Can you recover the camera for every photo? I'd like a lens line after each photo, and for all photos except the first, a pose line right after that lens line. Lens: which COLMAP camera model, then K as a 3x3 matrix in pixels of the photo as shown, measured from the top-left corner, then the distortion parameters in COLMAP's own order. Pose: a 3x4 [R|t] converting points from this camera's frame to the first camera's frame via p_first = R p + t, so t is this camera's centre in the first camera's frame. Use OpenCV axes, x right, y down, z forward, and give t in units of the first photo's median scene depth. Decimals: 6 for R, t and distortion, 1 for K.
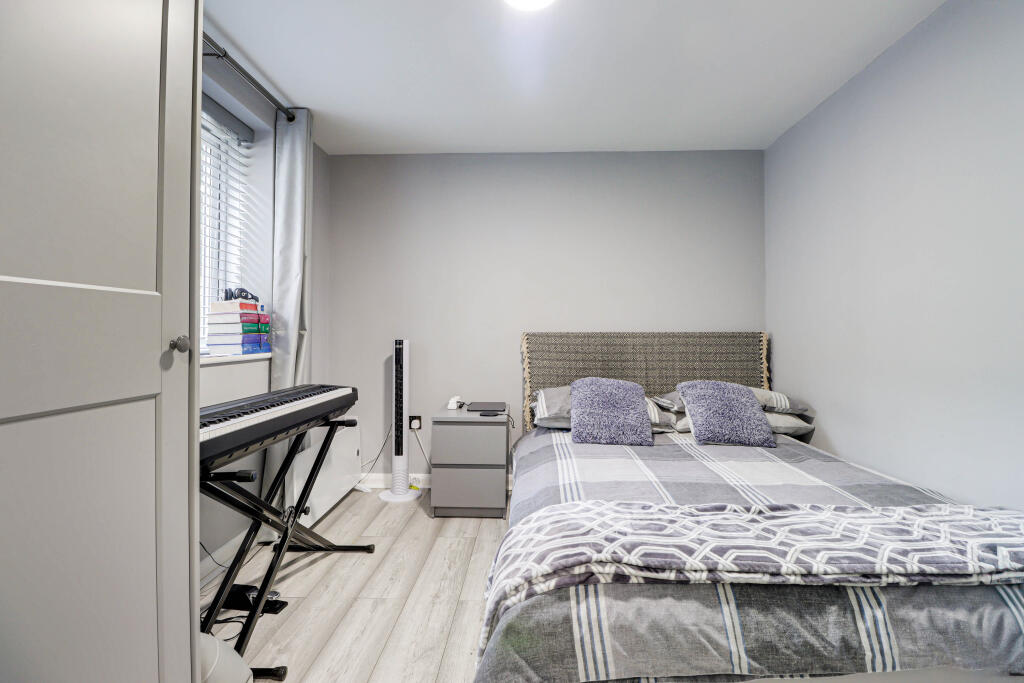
lens RADIAL K [[496.1, 0, 539.4], [0, 496.1, 310.1], [0, 0, 1]] dist [0.000728, -0.010759]
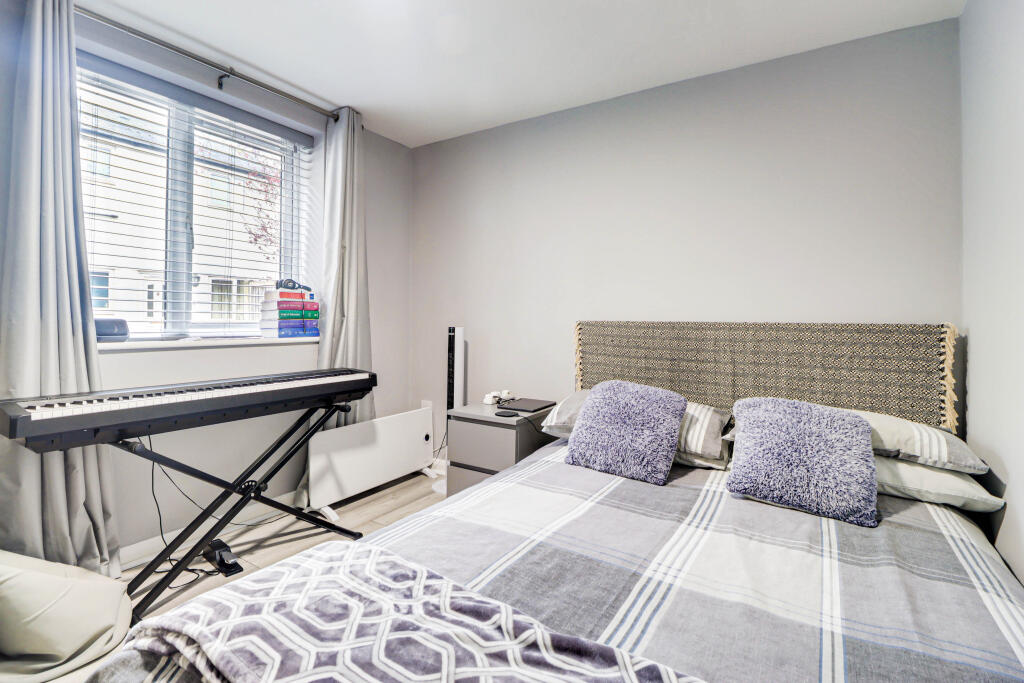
lens RADIAL K [[496.1, 0, 539.4], [0, 496.1, 310.1], [0, 0, 1]] dist [0.000728, -0.010759]
pose [[0.849604, -0.001264, -0.527419, 0.450924], [0.014182, 0.999690, 0.020450, 0.010796], [0.527230, -0.024854, 0.849359, 0.323861]]
